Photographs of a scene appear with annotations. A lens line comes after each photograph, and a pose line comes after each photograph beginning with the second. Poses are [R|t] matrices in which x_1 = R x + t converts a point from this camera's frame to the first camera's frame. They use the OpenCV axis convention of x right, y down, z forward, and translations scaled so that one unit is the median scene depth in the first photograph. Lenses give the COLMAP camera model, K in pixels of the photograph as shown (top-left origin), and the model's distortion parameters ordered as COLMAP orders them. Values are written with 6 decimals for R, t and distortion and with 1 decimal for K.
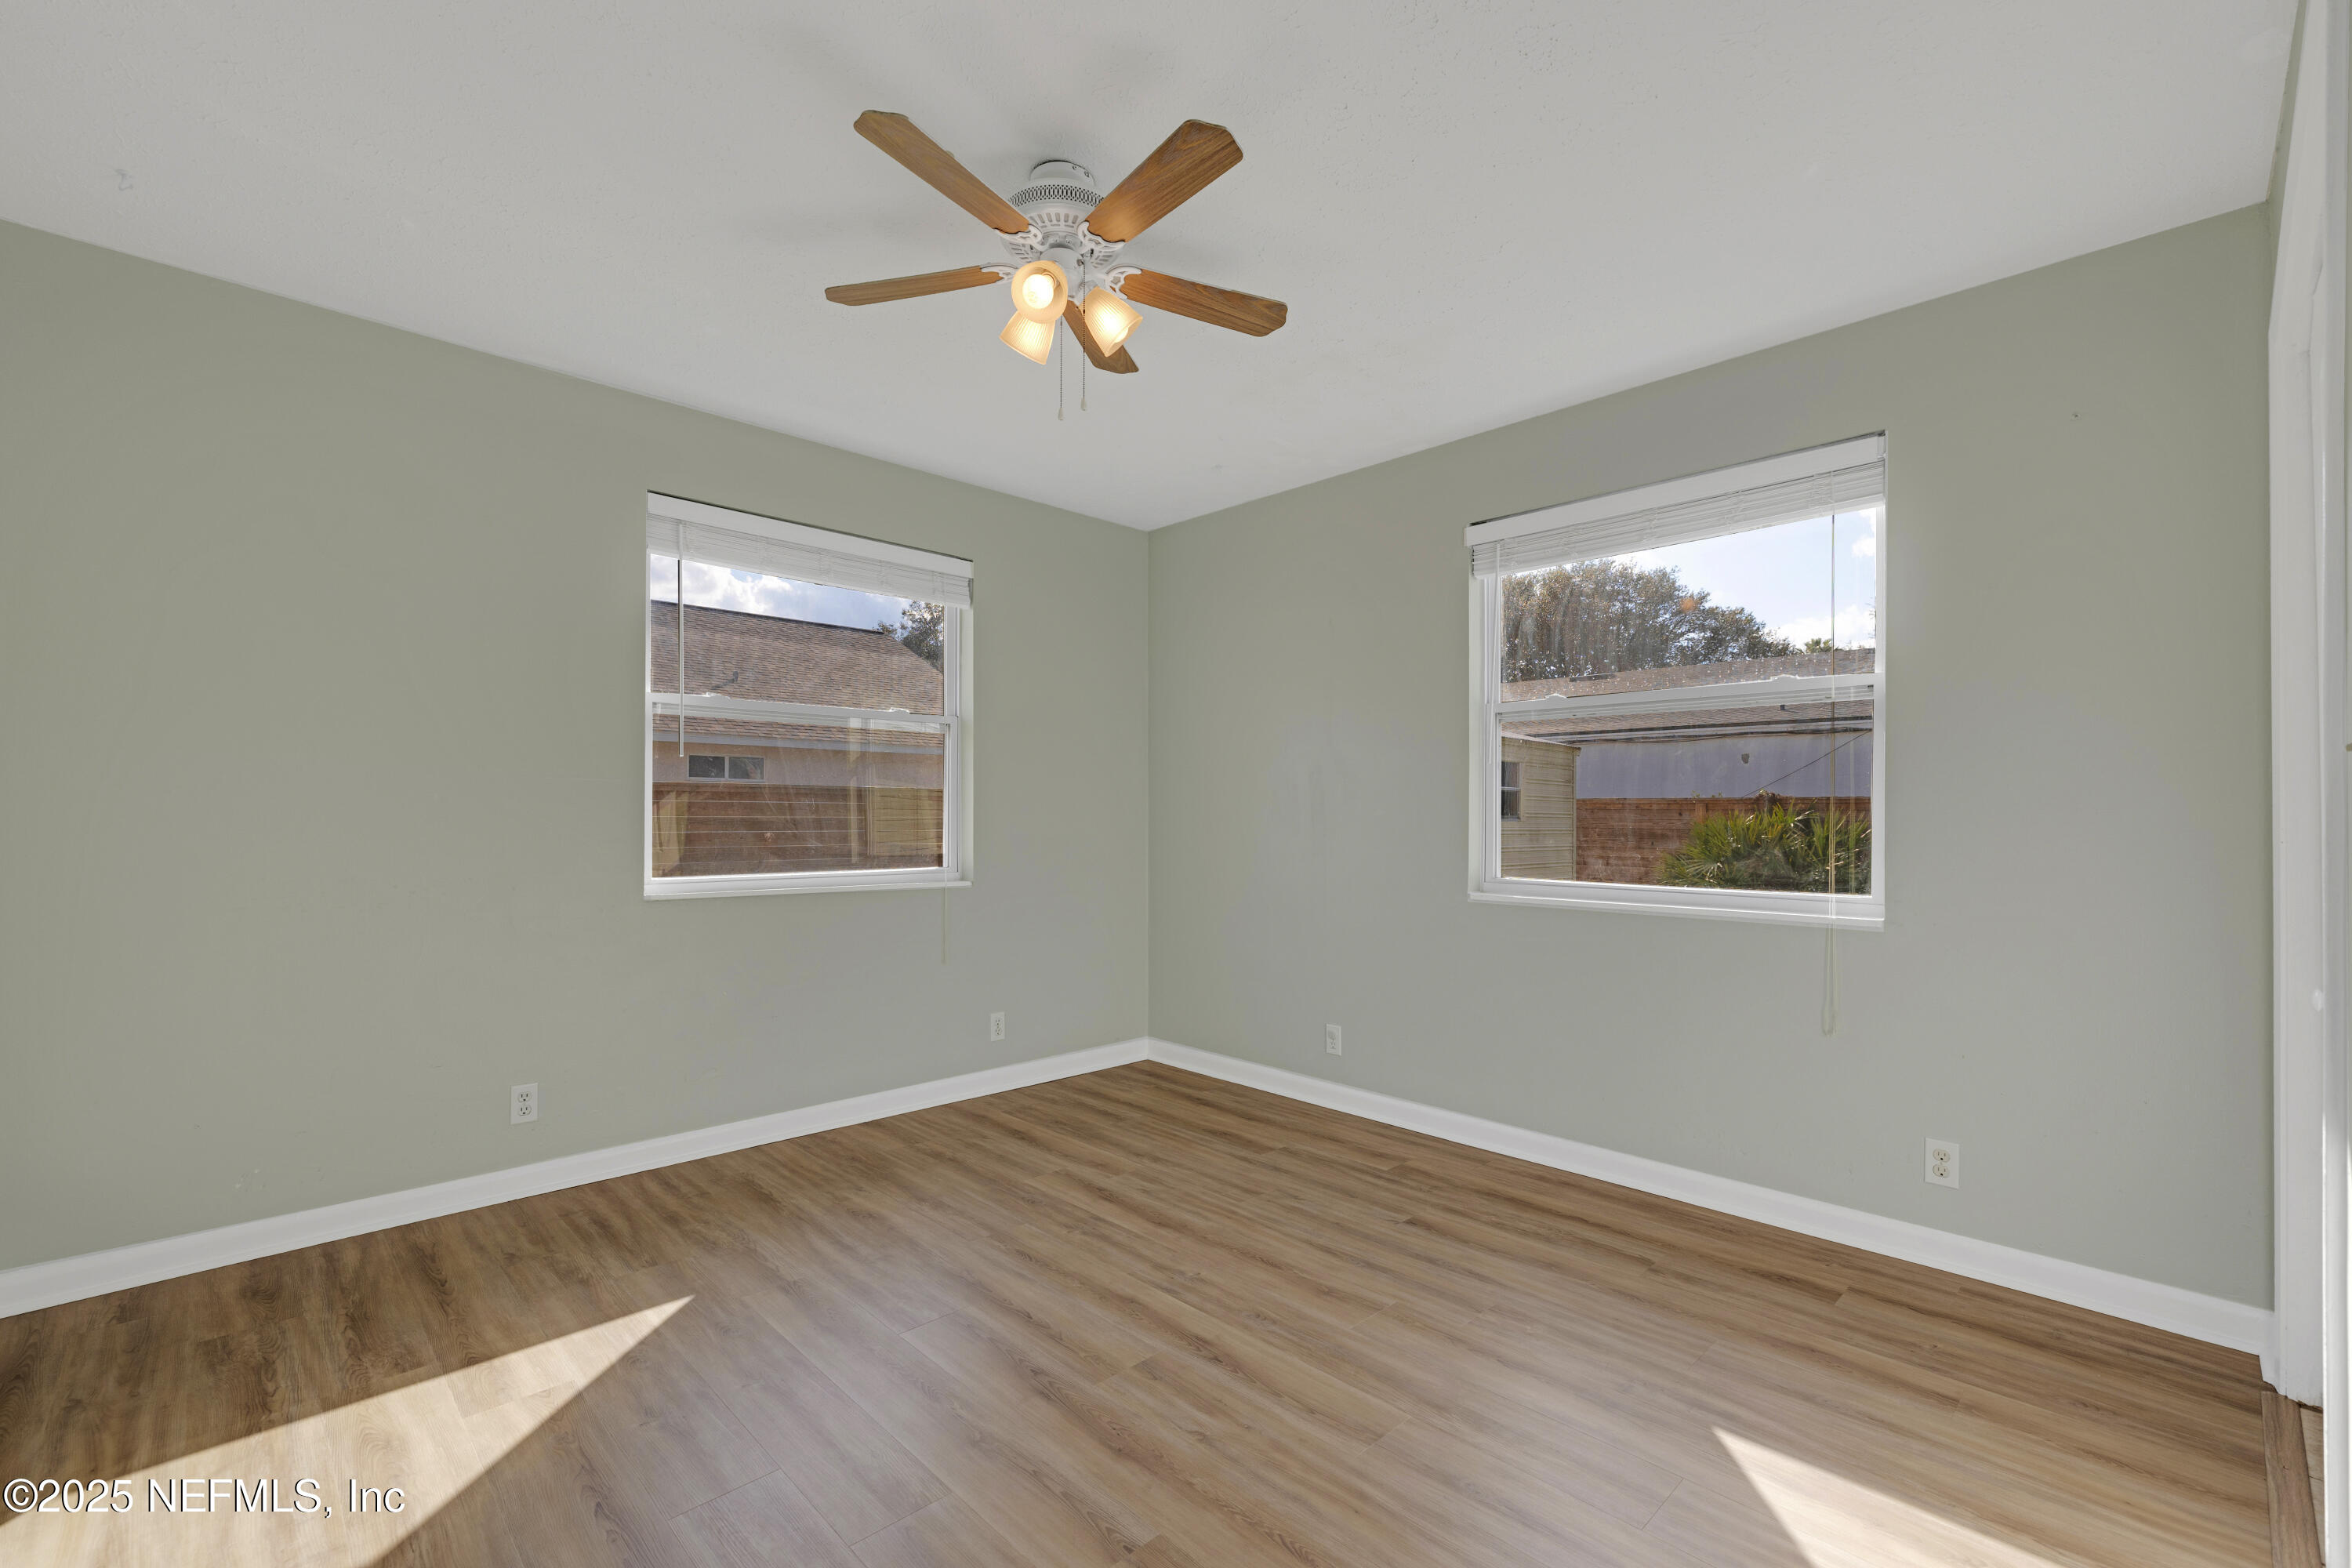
lens RADIAL K [[999.5, 0, 1175.0], [0, 999.5, 802.8], [0, 0, 1]] dist [-0.000390, 0.000421]
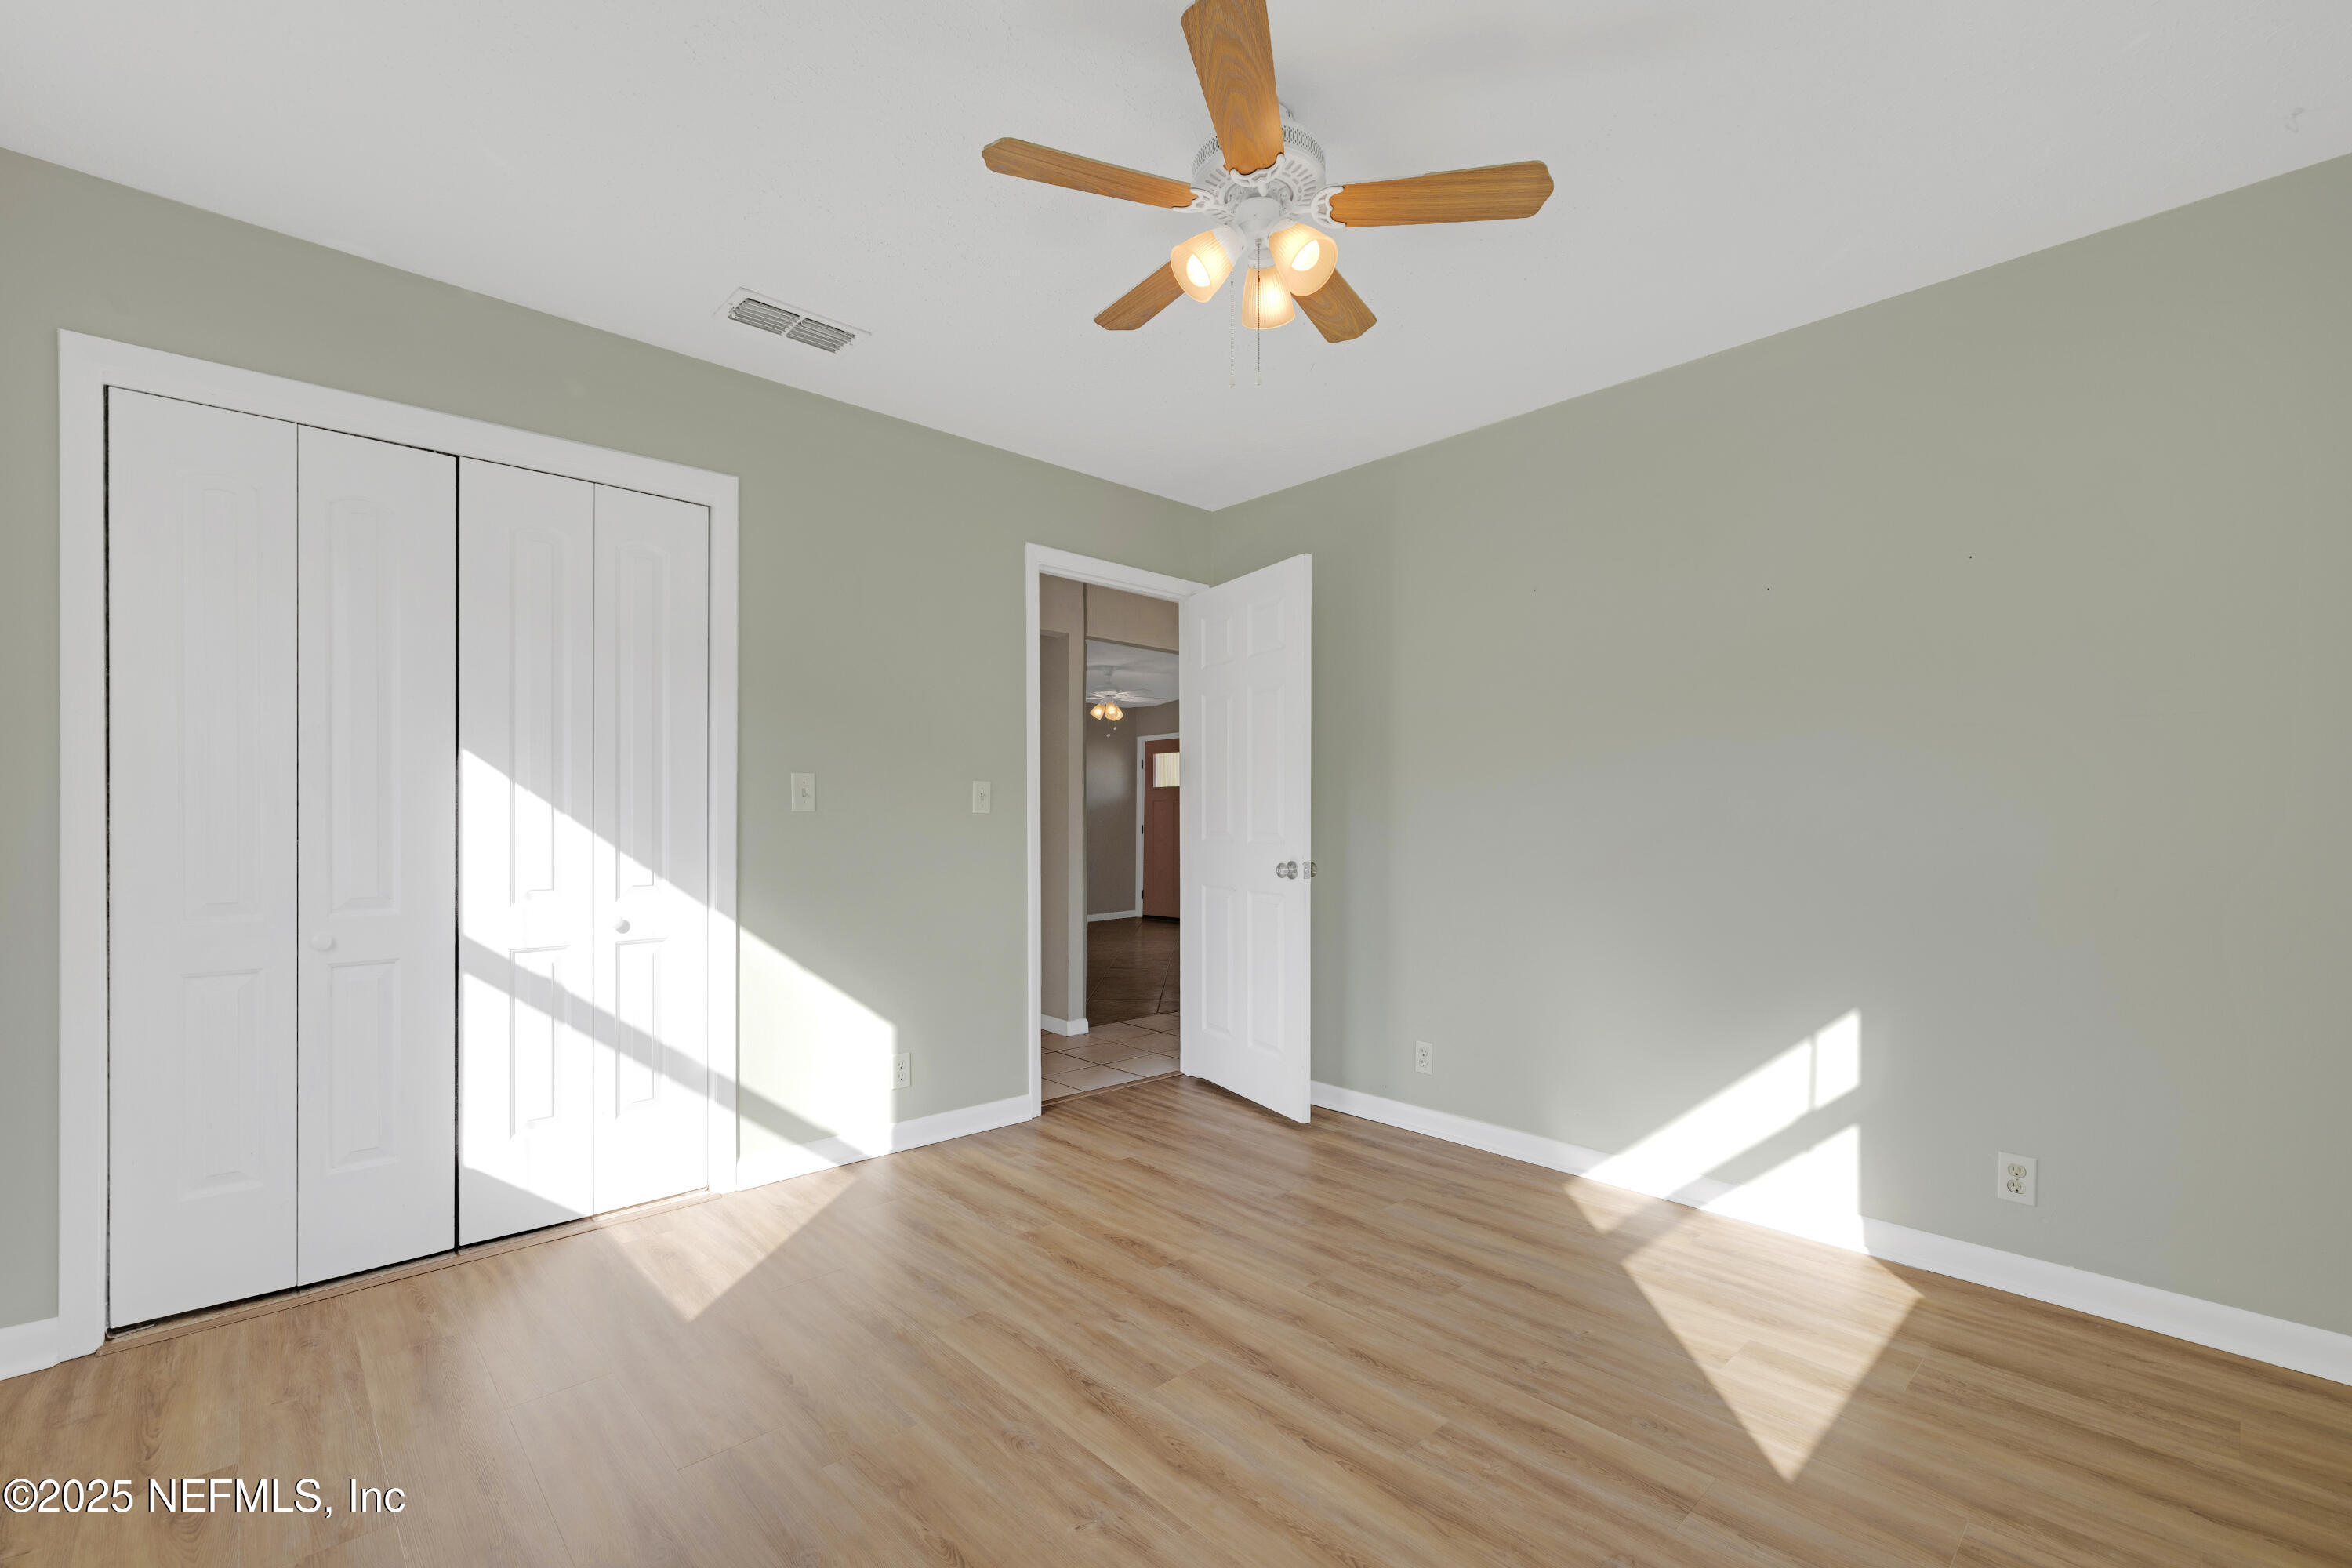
lens RADIAL K [[999.5, 0, 1162.3], [0, 999.5, 806.7], [0, 0, 1]] dist [-0.000390, 0.000421]
pose [[-0.999538, -0.006303, 0.029743, -0.056139], [-0.007174, 0.999546, -0.029250, 0.034169], [-0.029545, -0.029450, -0.999130, 2.005205]]
